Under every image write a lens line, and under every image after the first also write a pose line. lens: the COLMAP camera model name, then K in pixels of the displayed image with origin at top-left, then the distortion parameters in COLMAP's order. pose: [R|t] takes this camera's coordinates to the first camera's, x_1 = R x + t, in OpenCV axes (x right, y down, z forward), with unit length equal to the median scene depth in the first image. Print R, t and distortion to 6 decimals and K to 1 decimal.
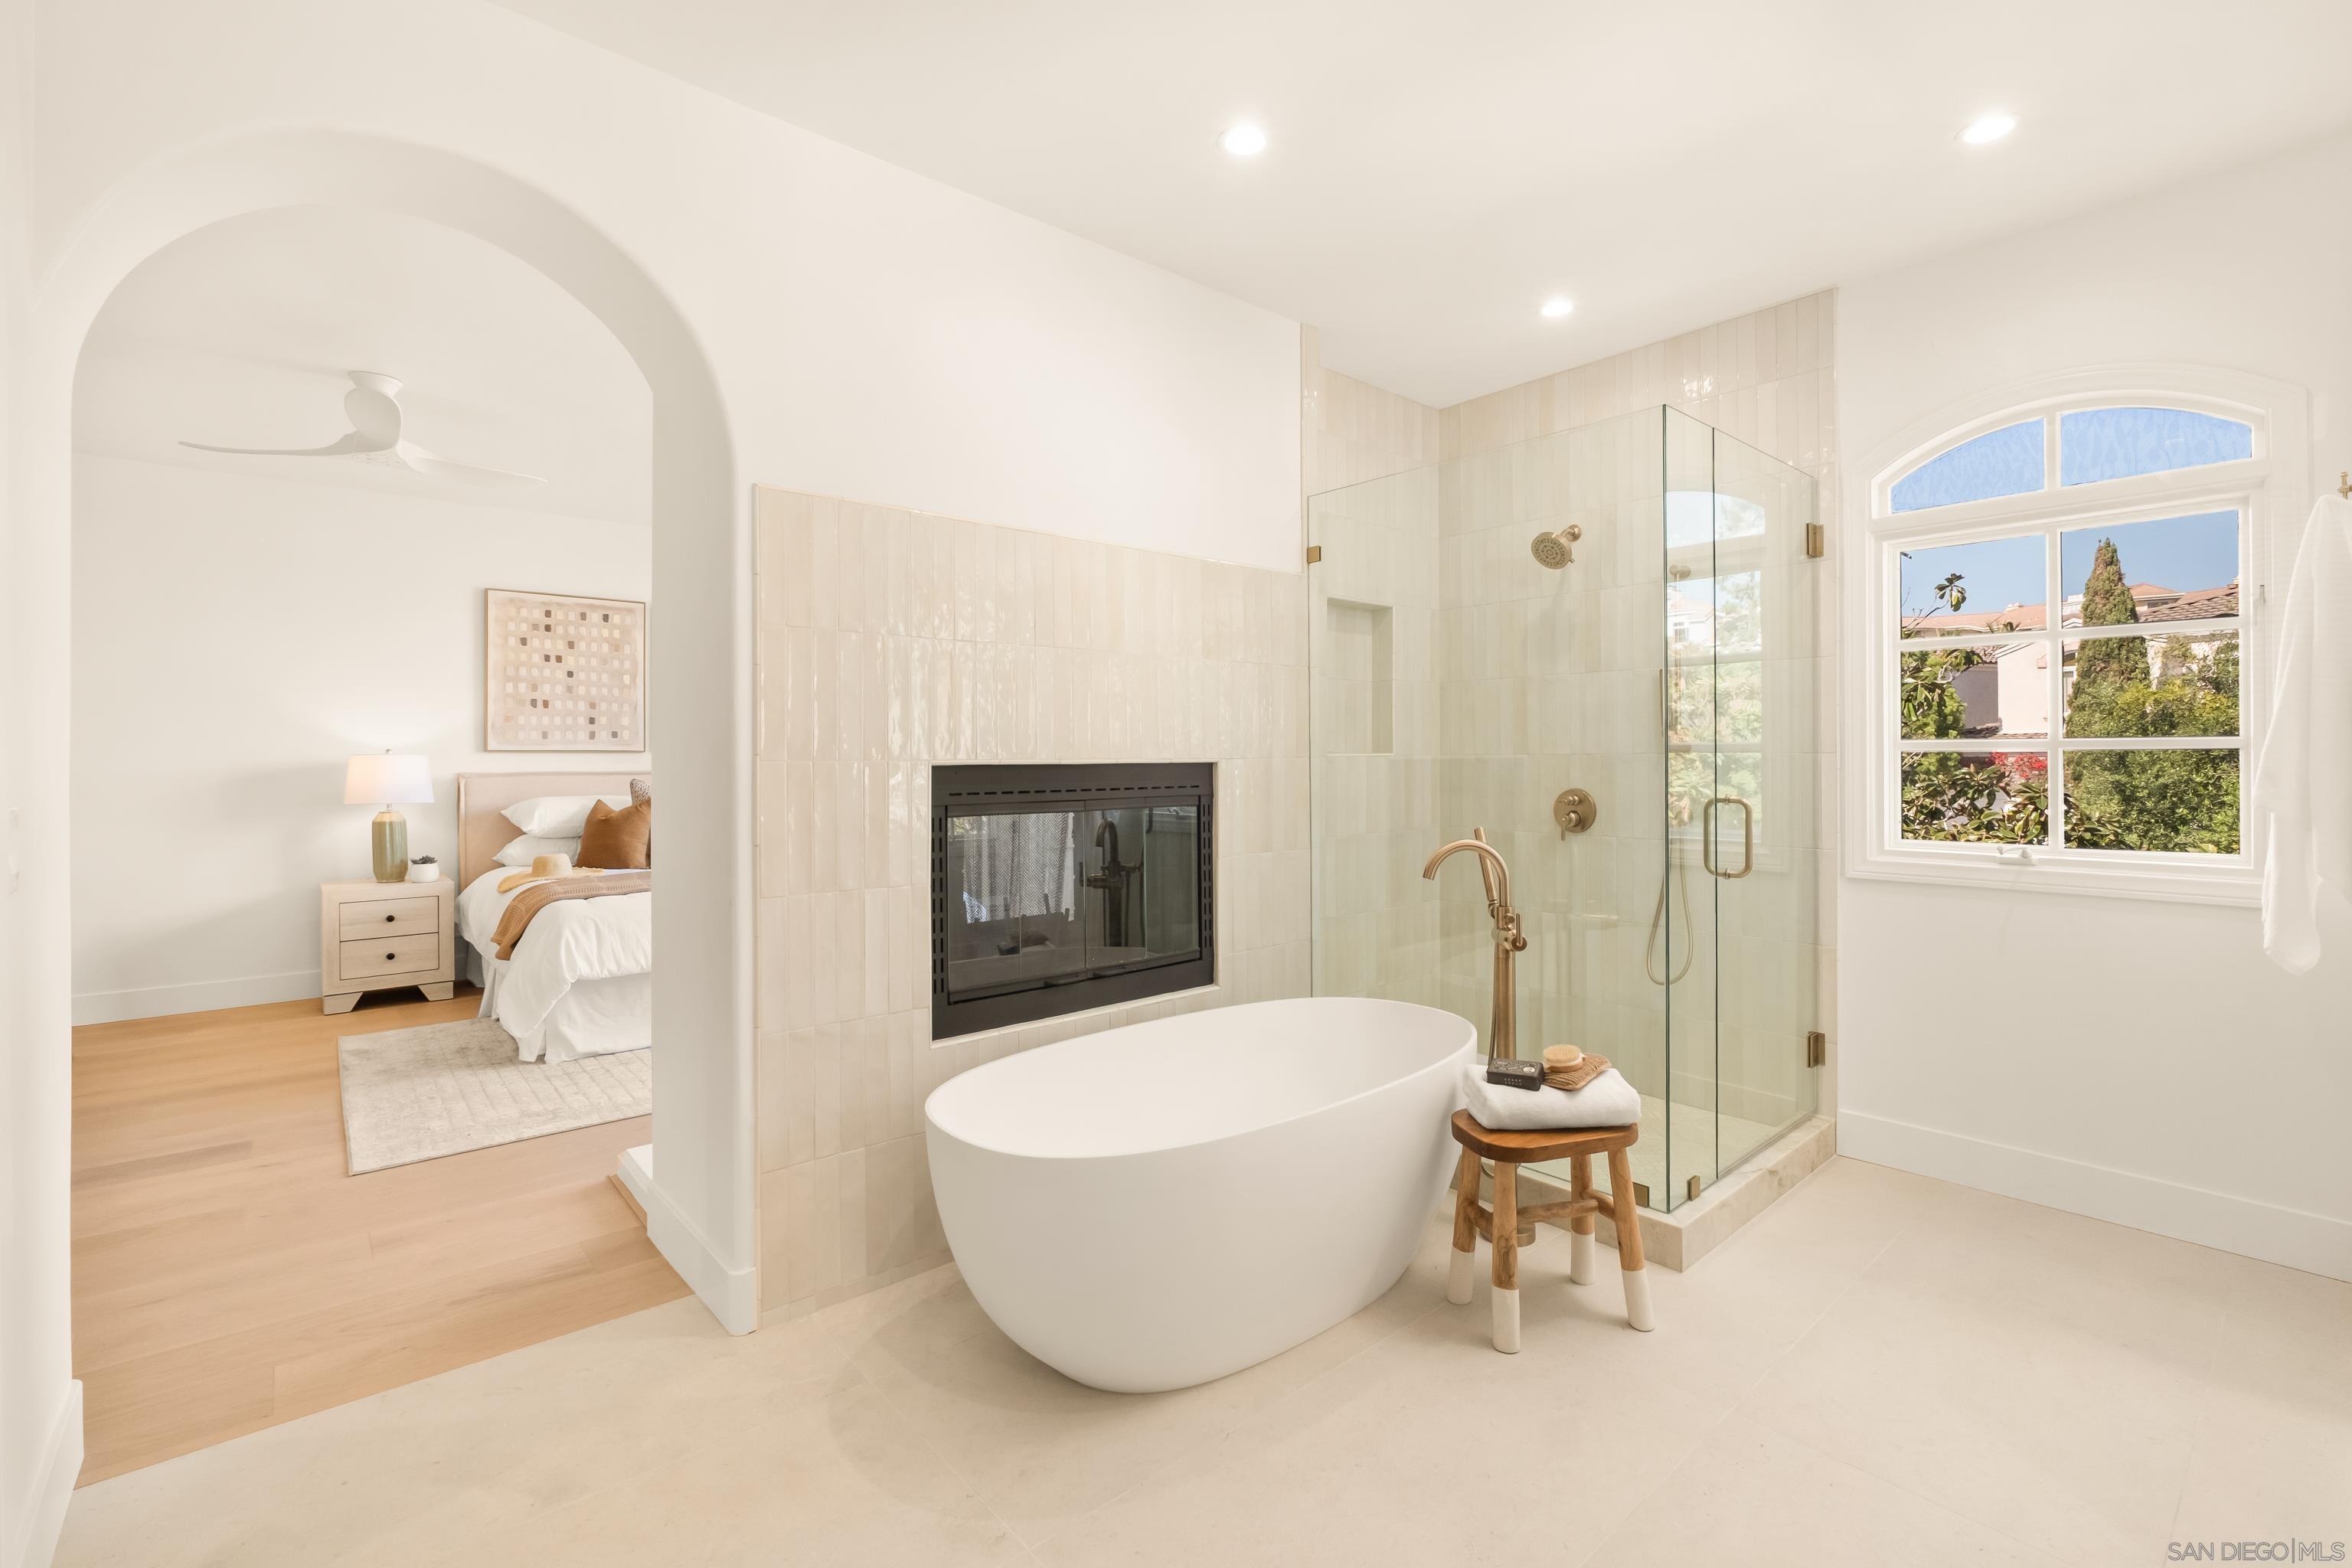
lens RADIAL K [[1036.0, 0, 1190.4], [0, 1036.0, 752.7], [0, 0, 1]] dist [-0.012358, -0.000165]
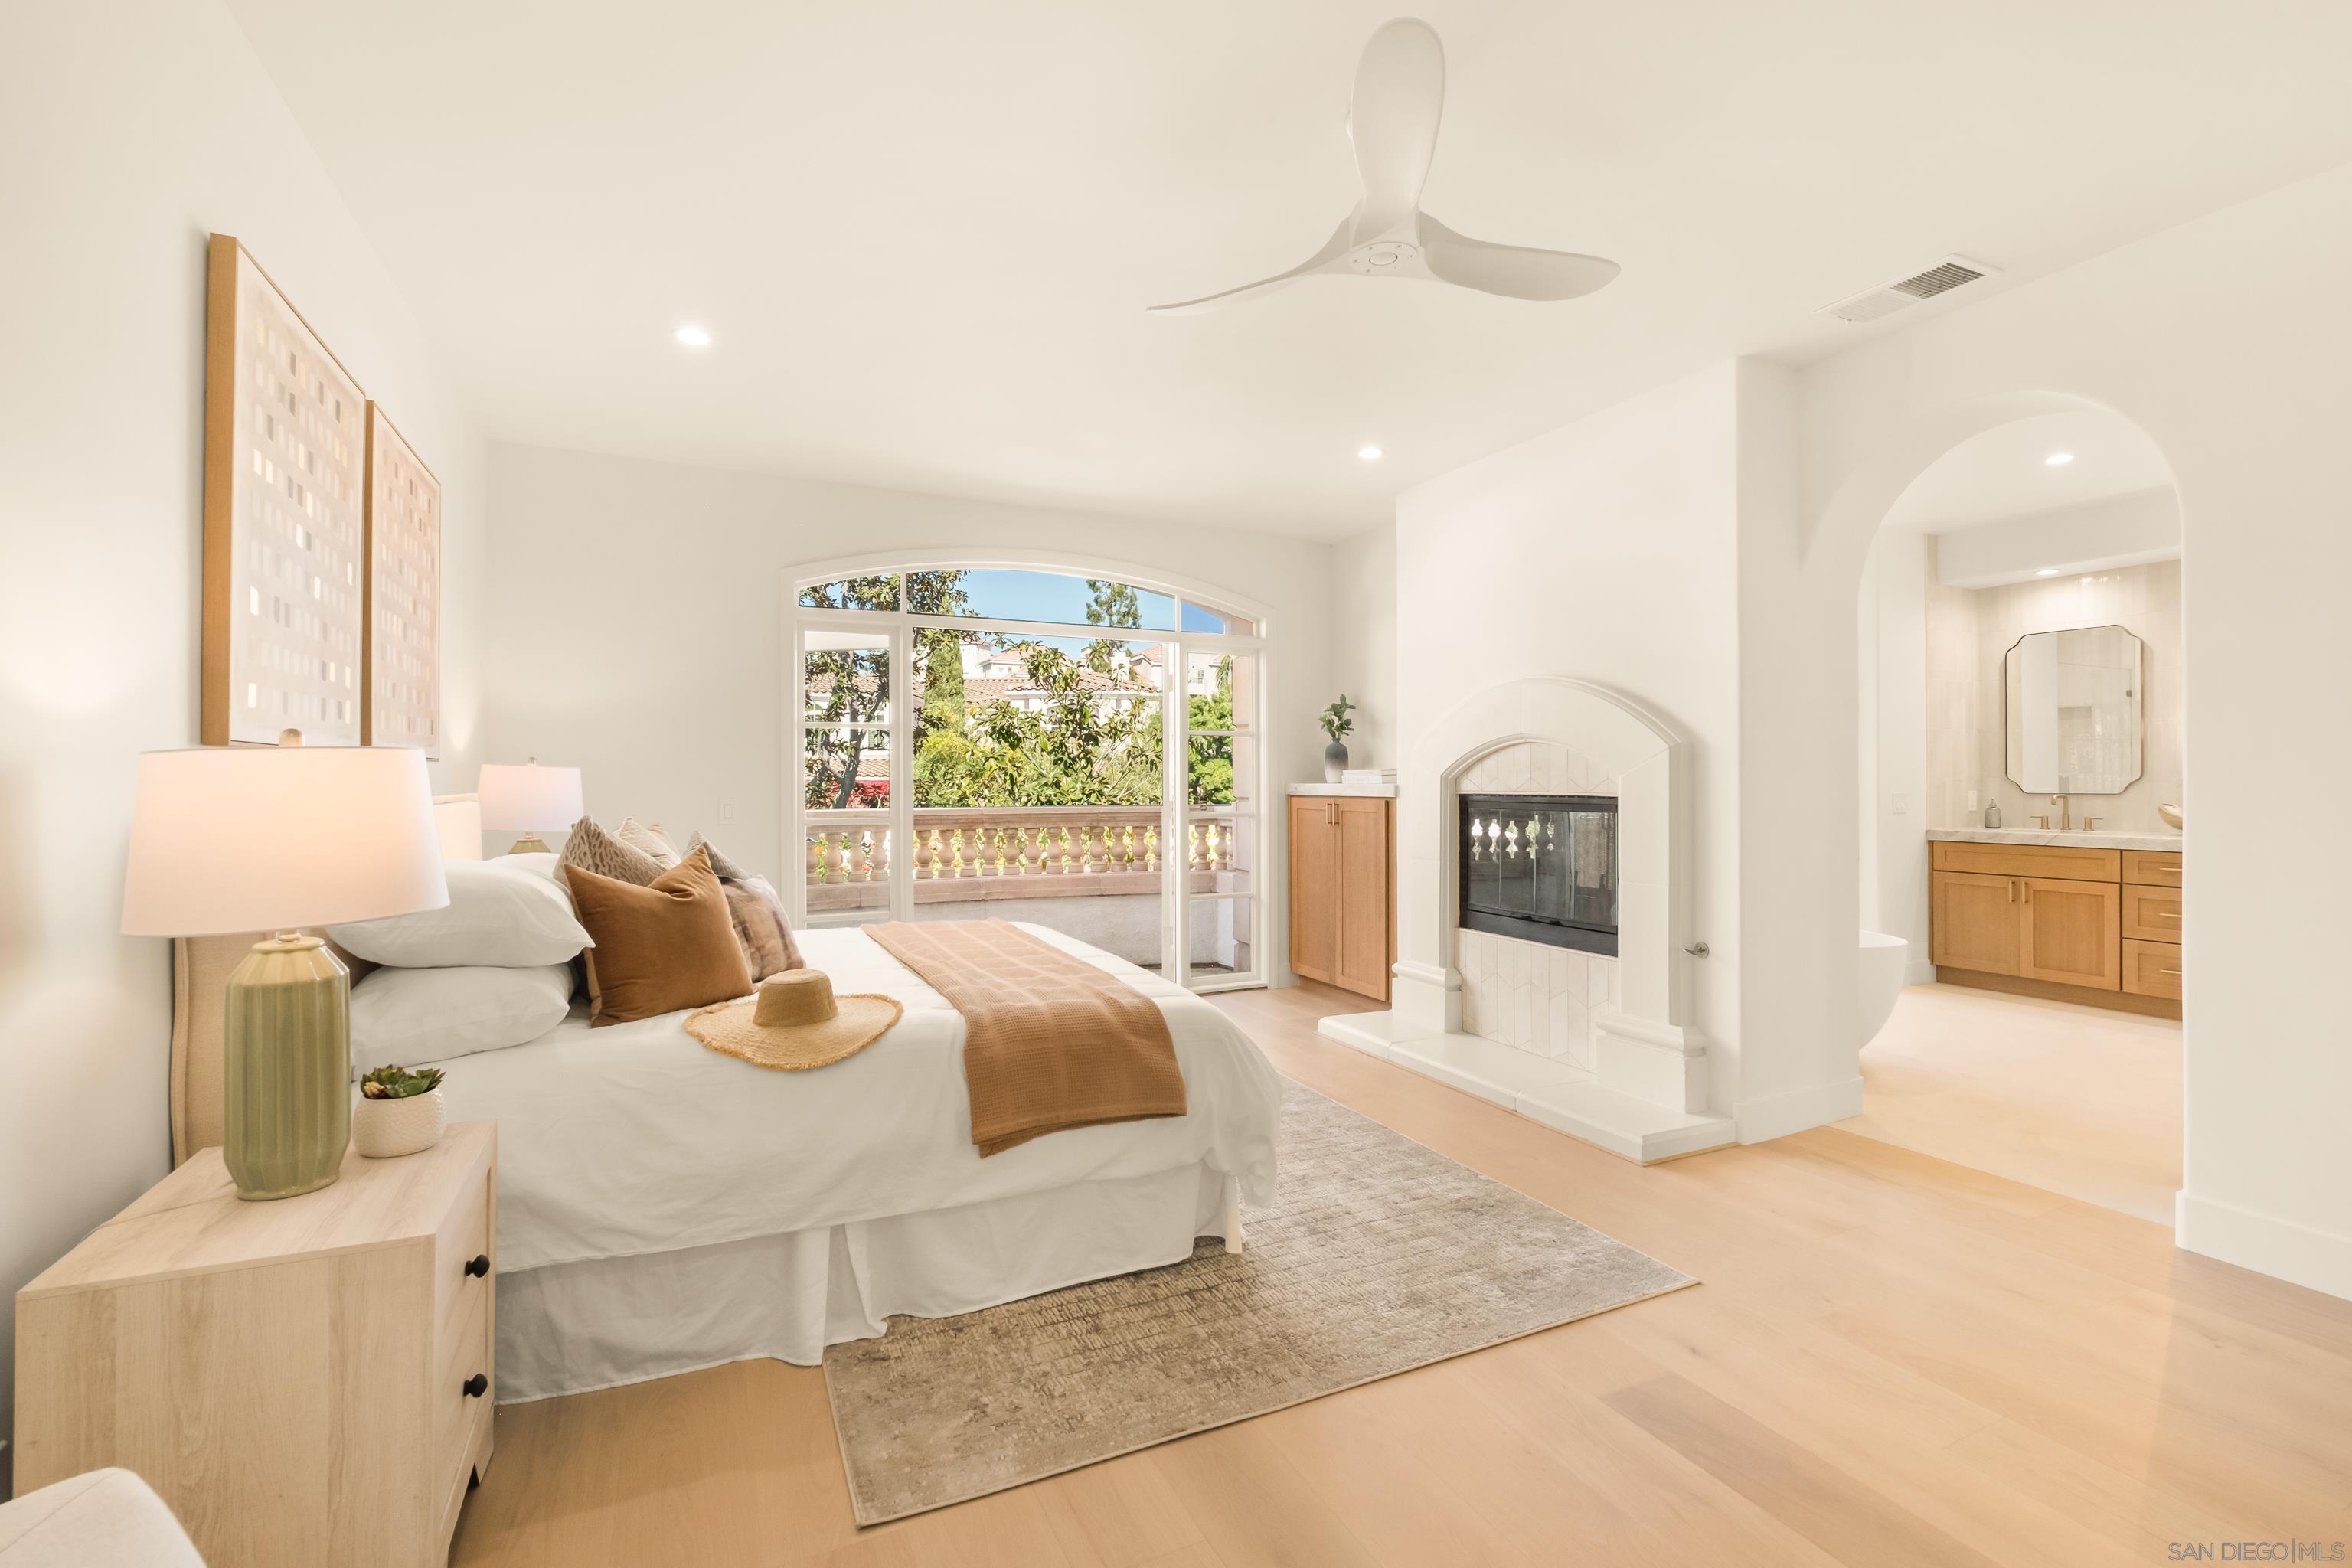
lens RADIAL K [[1022.5, 0, 1185.7], [0, 1022.5, 781.6], [0, 0, 1]] dist [-0.005679, -0.000324]
pose [[0.267150, 0.002634, 0.963651, -0.884973], [-0.003763, 0.999991, -0.001690, 0.009731], [-0.963648, -0.003175, 0.267157, 0.610124]]
